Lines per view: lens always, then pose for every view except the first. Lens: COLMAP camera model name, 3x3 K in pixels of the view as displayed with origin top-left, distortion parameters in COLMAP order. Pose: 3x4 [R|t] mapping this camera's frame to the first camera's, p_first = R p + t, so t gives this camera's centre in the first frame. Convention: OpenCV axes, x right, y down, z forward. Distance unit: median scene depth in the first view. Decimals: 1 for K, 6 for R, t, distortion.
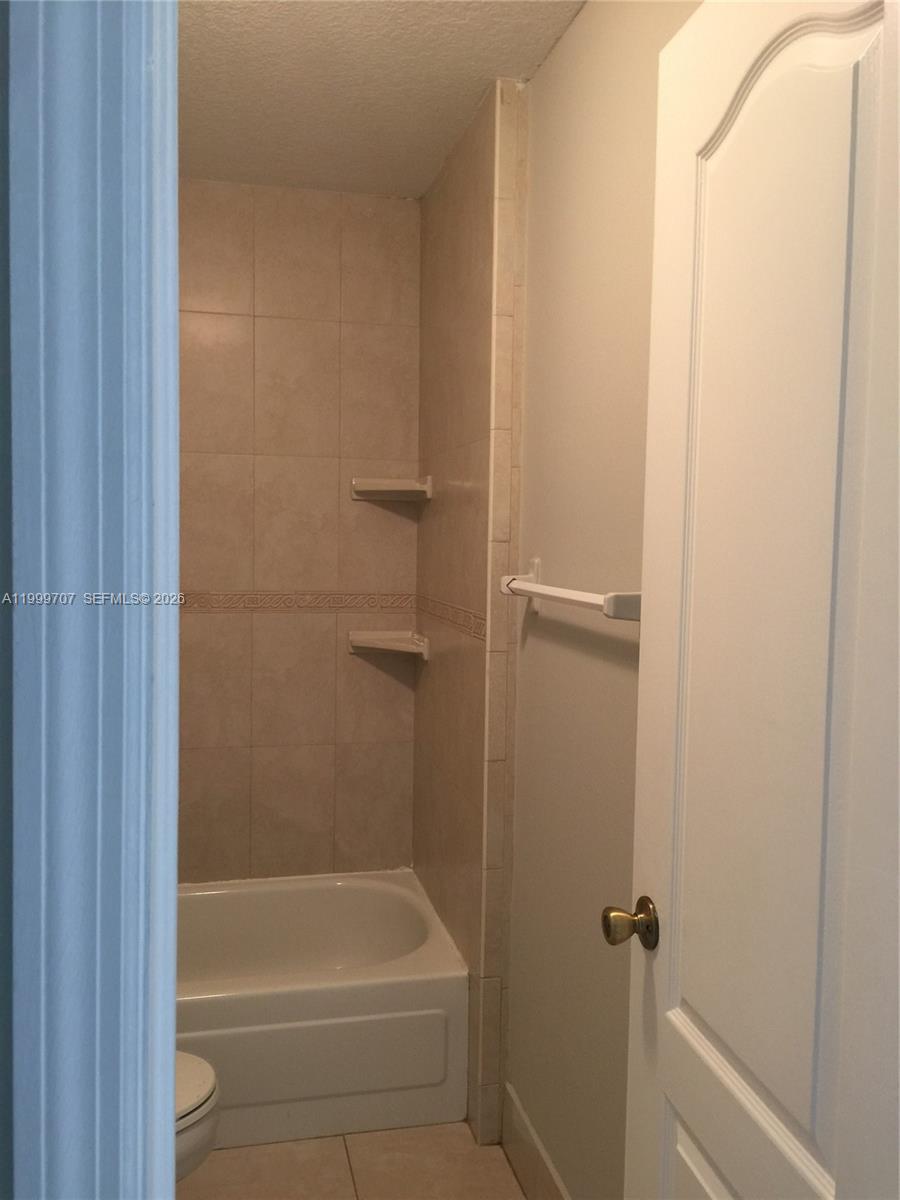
lens RADIAL K [[1020.4, 0, 438.9], [0, 1020.4, 592.8], [0, 0, 1]] dist [0.089180, -0.116291]
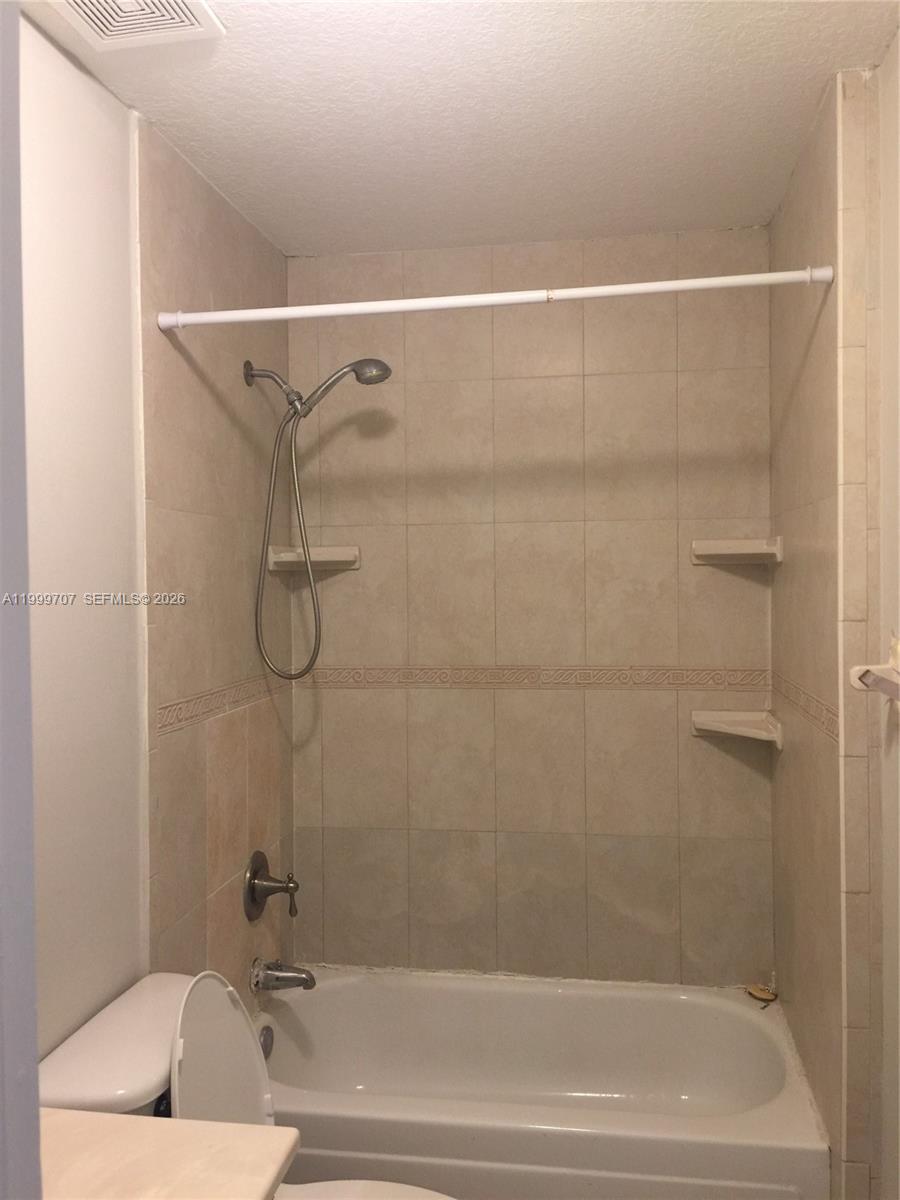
lens RADIAL K [[1020.4, 0, 447.7], [0, 1020.4, 596.2], [0, 0, 1]] dist [0.089180, -0.116291]
pose [[0.932861, -0.021466, -0.359596, 0.041172], [0.006234, 0.999036, -0.043463, -0.027312], [0.360182, 0.038303, 0.932095, 0.087840]]
